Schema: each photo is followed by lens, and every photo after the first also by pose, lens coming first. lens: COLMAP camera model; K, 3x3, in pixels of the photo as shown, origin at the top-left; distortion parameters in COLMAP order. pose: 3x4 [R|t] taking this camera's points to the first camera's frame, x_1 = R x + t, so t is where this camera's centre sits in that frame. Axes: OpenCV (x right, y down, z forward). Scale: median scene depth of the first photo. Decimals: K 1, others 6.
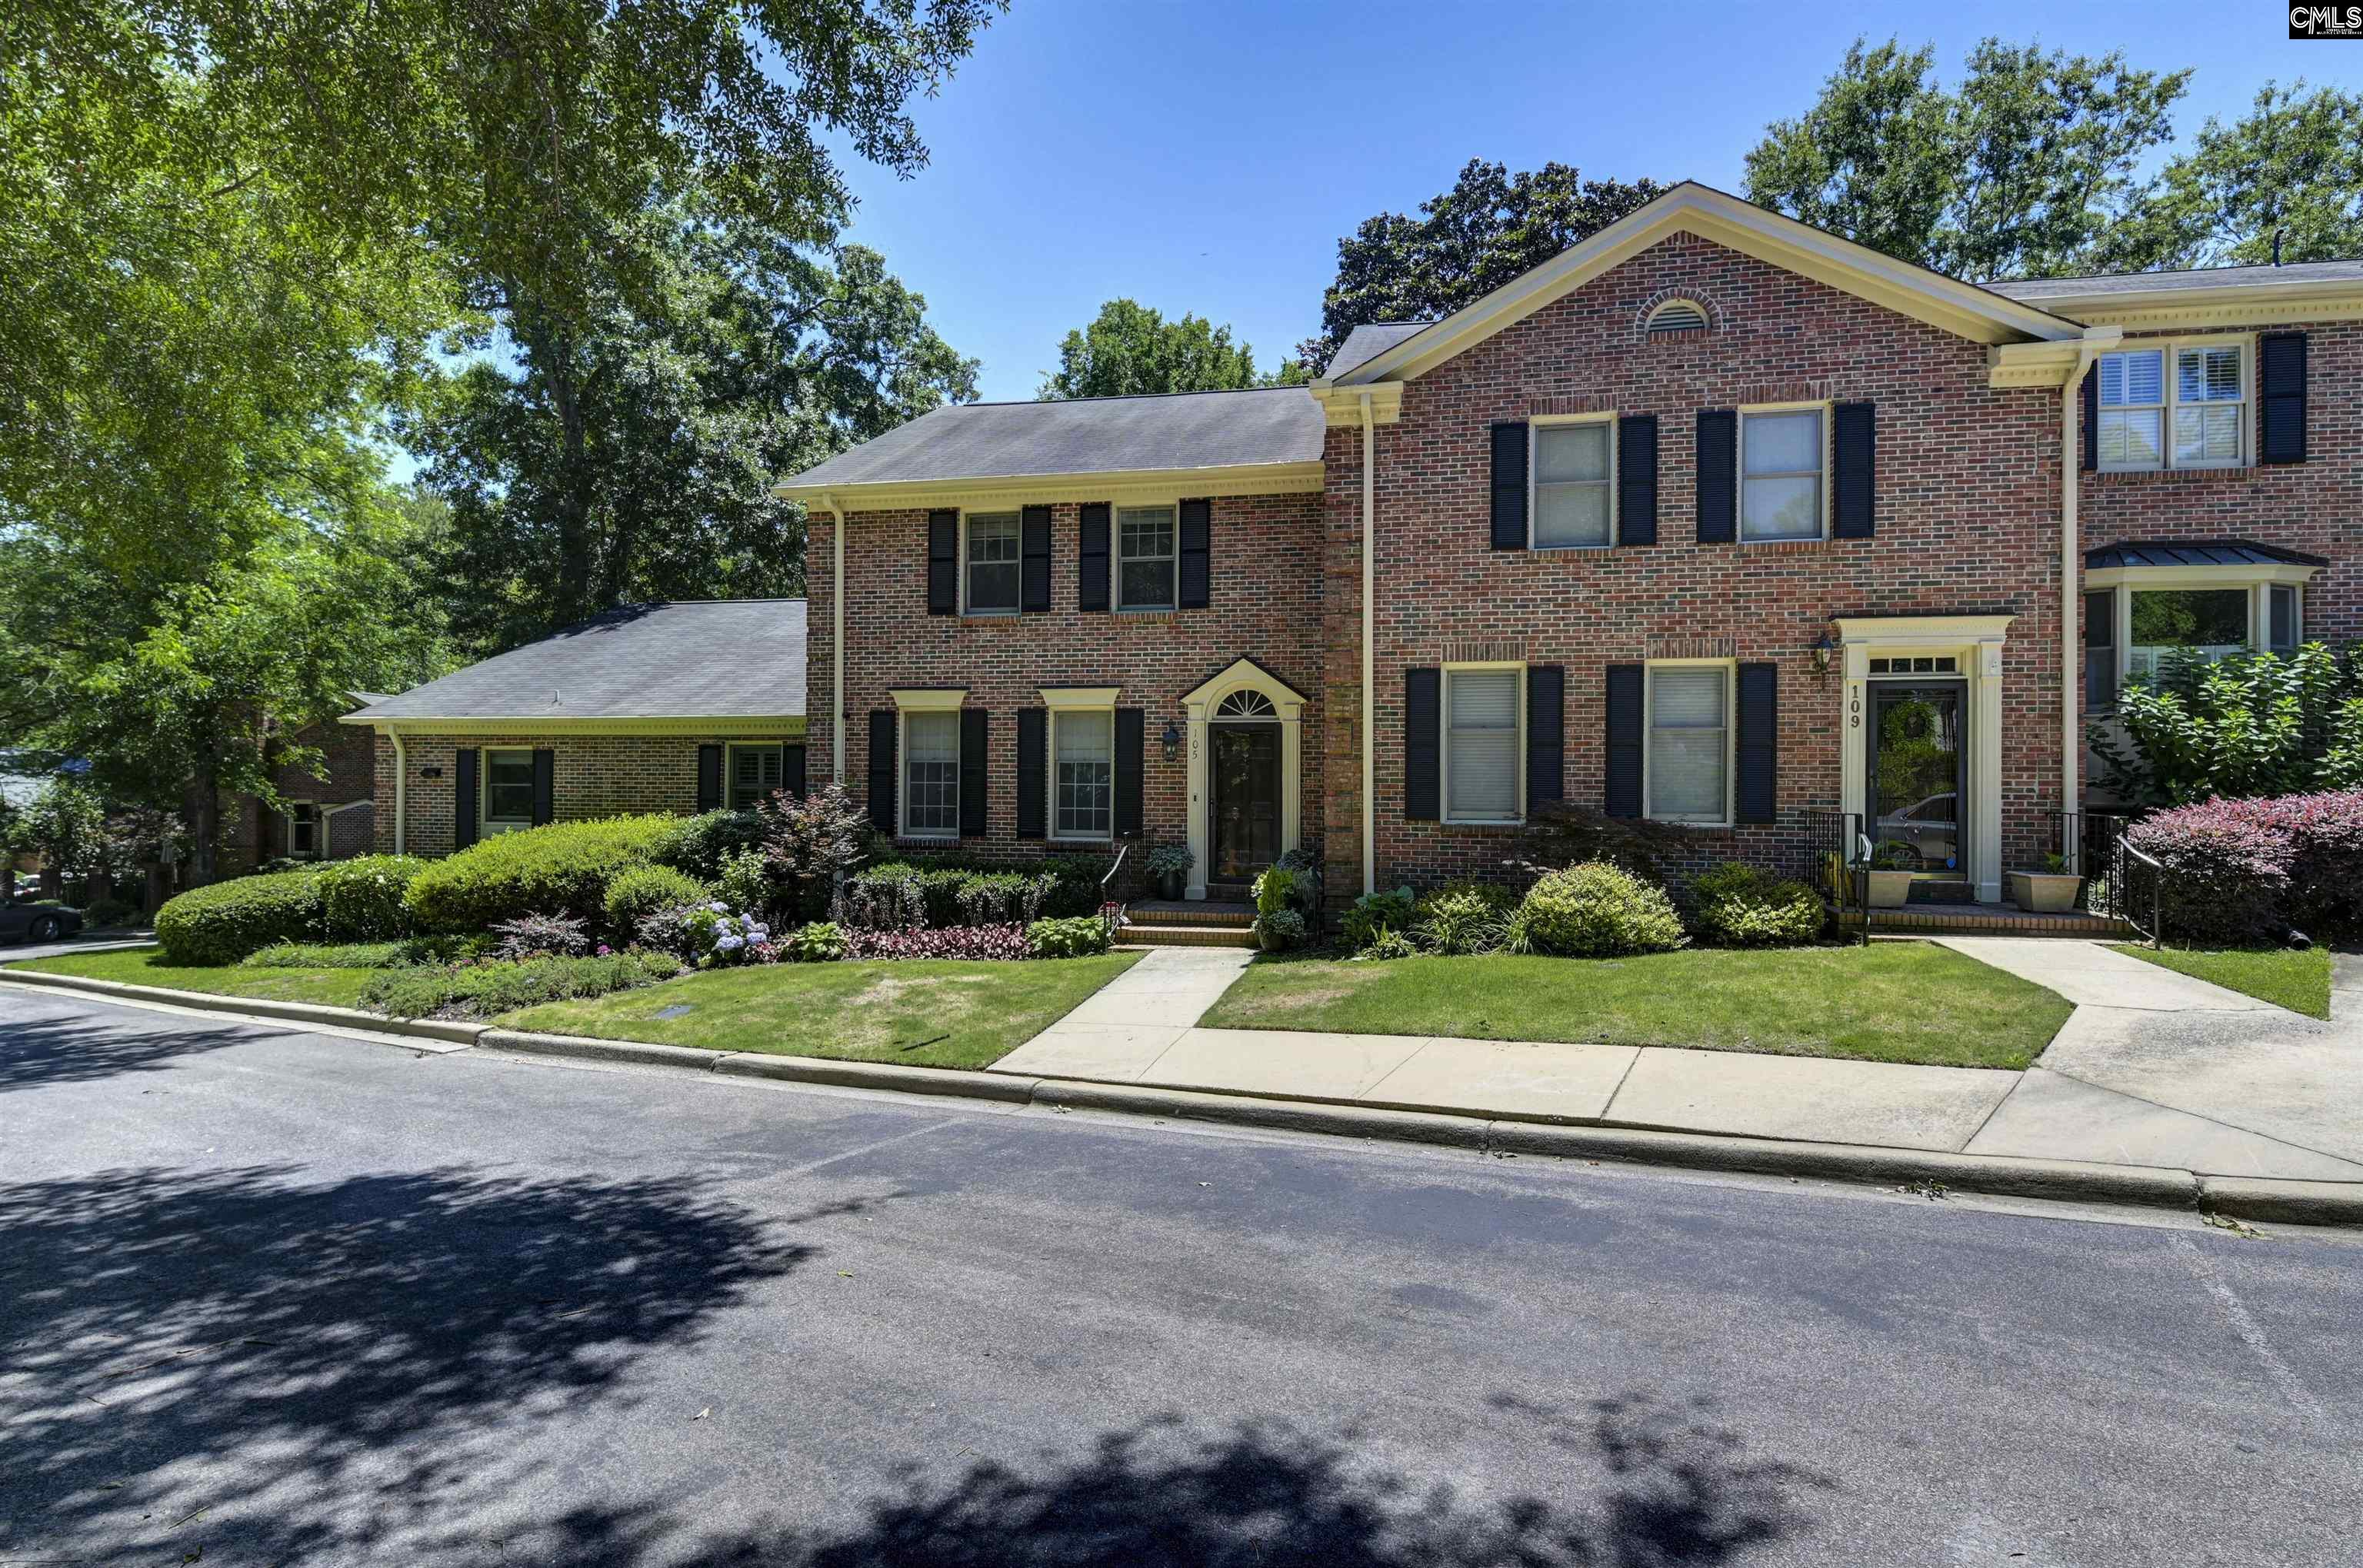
lens RADIAL K [[1200.2, 0, 1179.7], [0, 1200.2, 786.1], [0, 0, 1]] dist [-0.001319, -0.000179]
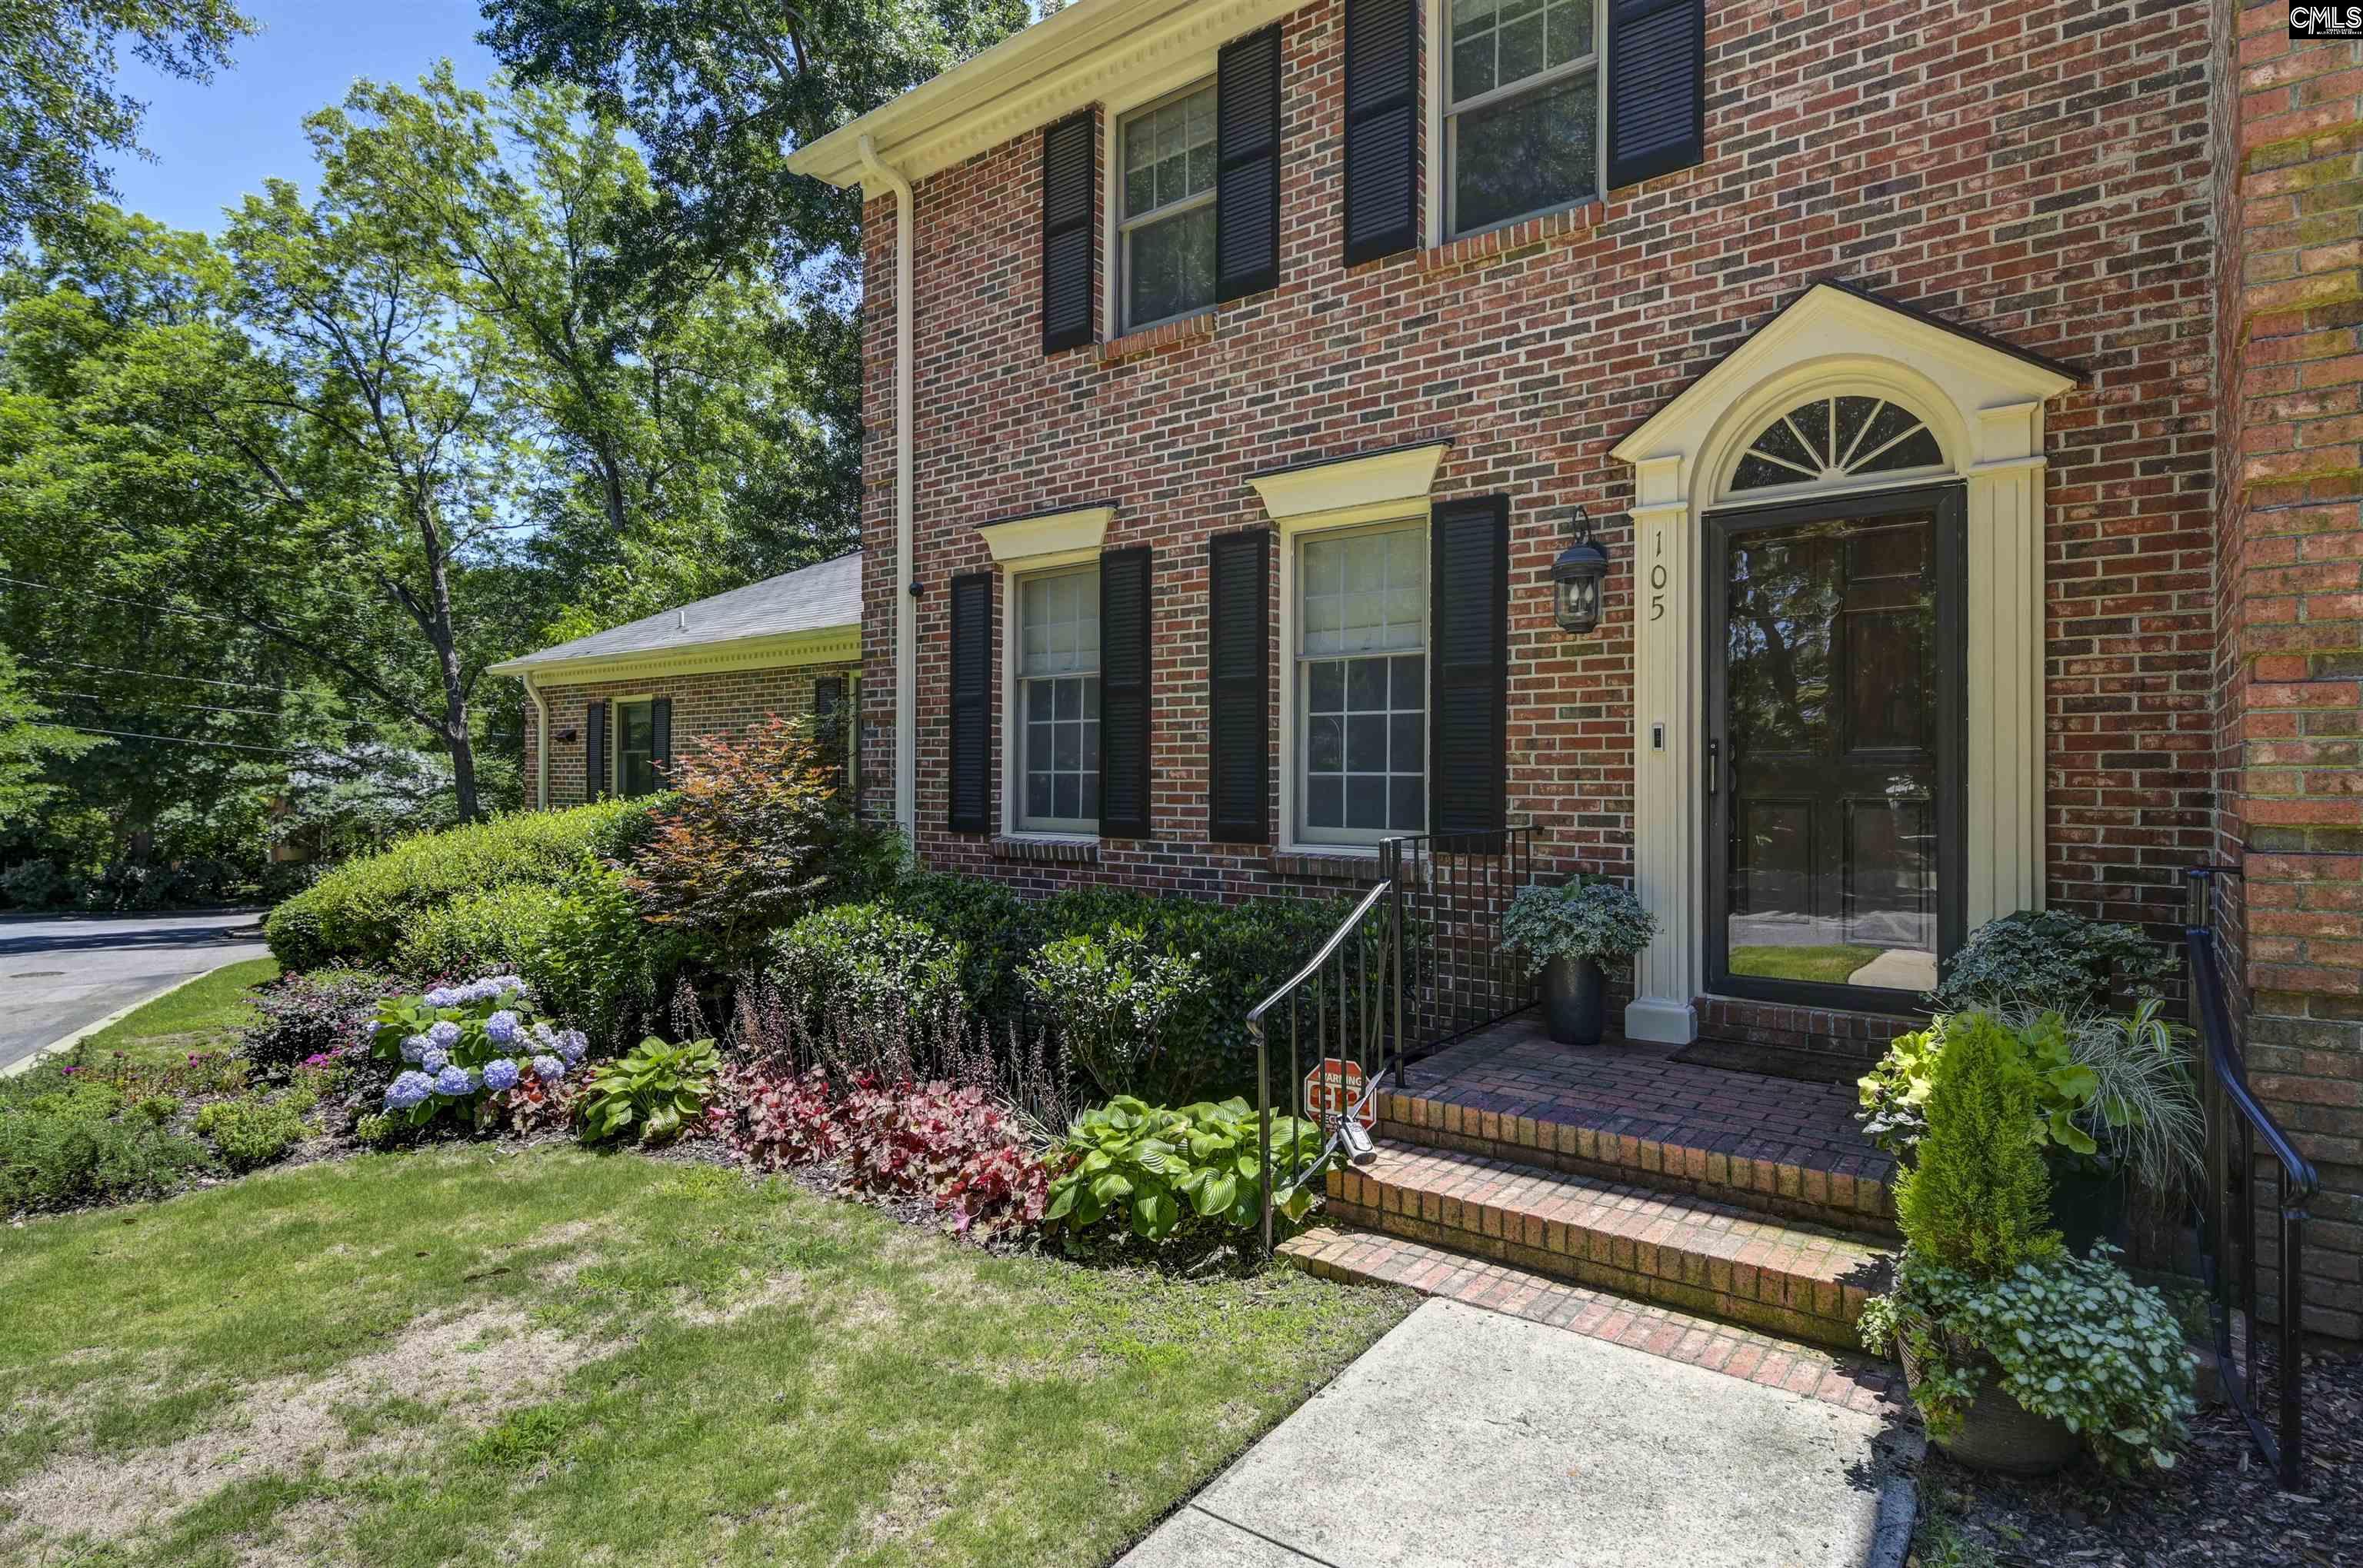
lens RADIAL K [[1200.2, 0, 1176.3], [0, 1200.2, 780.0], [0, 0, 1]] dist [-0.001319, -0.000179]
pose [[0.902016, -0.001569, -0.431699, 0.035209], [0.000844, 0.999998, -0.001870, 0.021571], [0.431701, 0.001322, 0.902016, 0.625279]]
